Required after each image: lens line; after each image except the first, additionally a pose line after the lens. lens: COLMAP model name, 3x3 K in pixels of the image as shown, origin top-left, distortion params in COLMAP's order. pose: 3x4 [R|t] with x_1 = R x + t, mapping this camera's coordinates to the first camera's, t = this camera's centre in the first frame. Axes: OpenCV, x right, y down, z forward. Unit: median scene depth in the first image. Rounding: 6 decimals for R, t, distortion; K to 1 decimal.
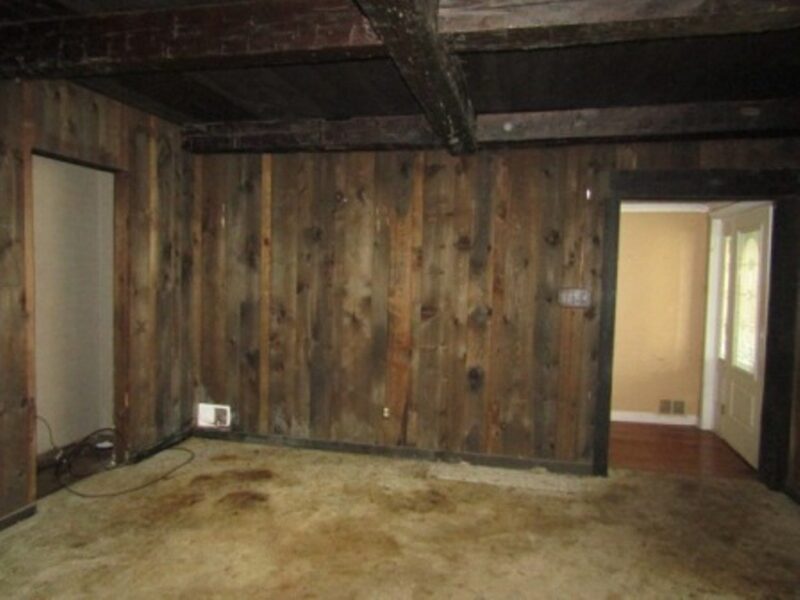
lens RADIAL K [[581.3, 0, 403.7], [0, 581.3, 305.4], [0, 0, 1]] dist [-0.003566, 0.005493]
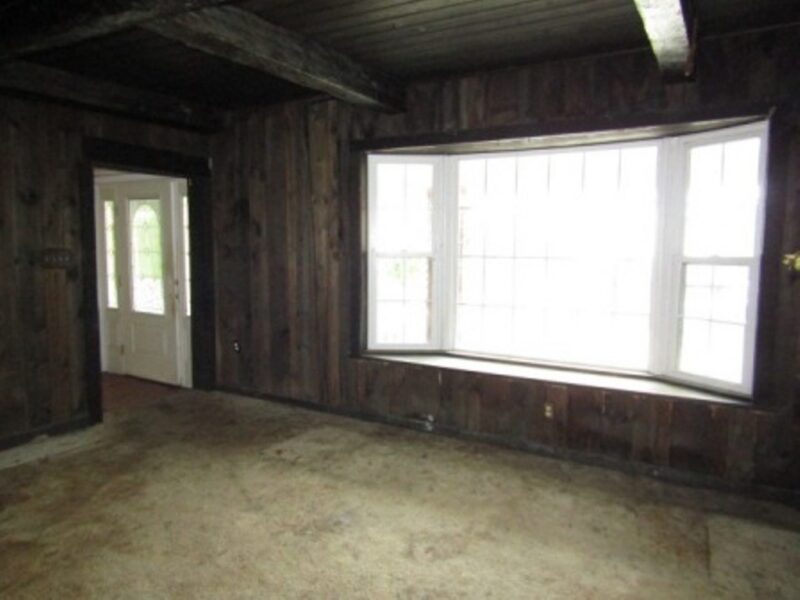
lens RADIAL K [[581.3, 0, 403.7], [0, 581.3, 305.4], [0, 0, 1]] dist [-0.003566, 0.005493]
pose [[0.284291, -0.119264, 0.951291, -0.548074], [0.047416, 0.992767, 0.110293, -0.016562], [-0.957565, 0.013752, 0.287889, 0.157048]]
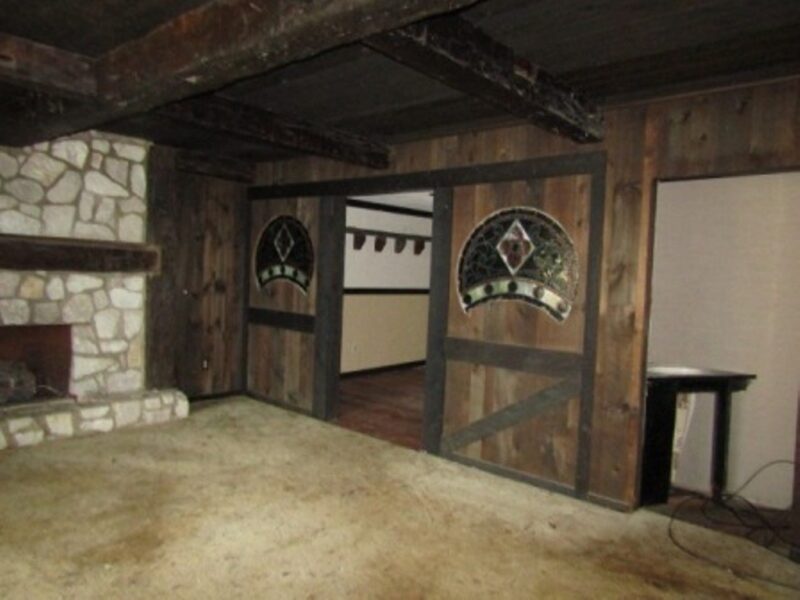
lens RADIAL K [[581.3, 0, 403.7], [0, 581.3, 305.4], [0, 0, 1]] dist [-0.003566, 0.005493]
pose [[-0.462205, 0.000451, -0.886773, 0.501682], [-0.110893, 0.992121, 0.058305, -0.047964], [0.879812, 0.125286, -0.458513, 1.000806]]
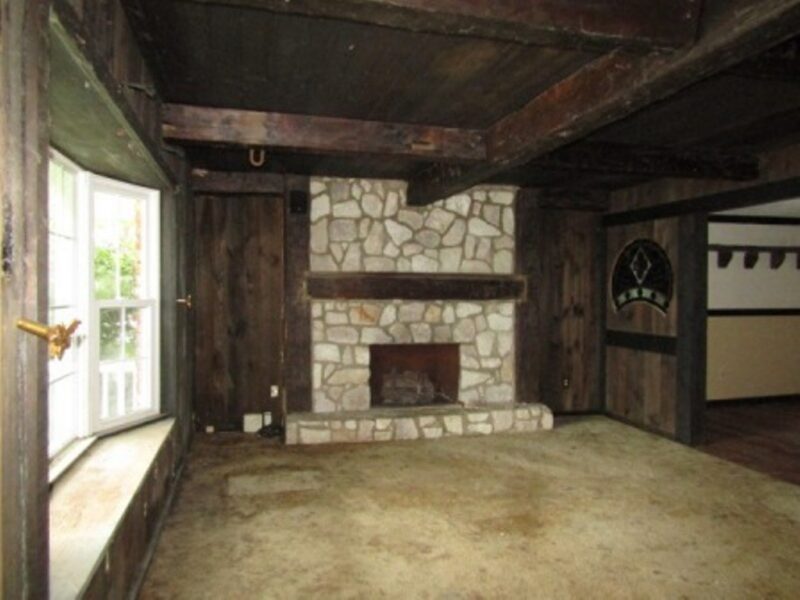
lens RADIAL K [[581.3, 0, 403.7], [0, 581.3, 305.4], [0, 0, 1]] dist [-0.003566, 0.005493]
pose [[-0.874164, -0.019969, -0.485221, 0.612638], [-0.056245, 0.996593, 0.060315, -0.038149], [0.482363, 0.080017, -0.872309, 1.069757]]
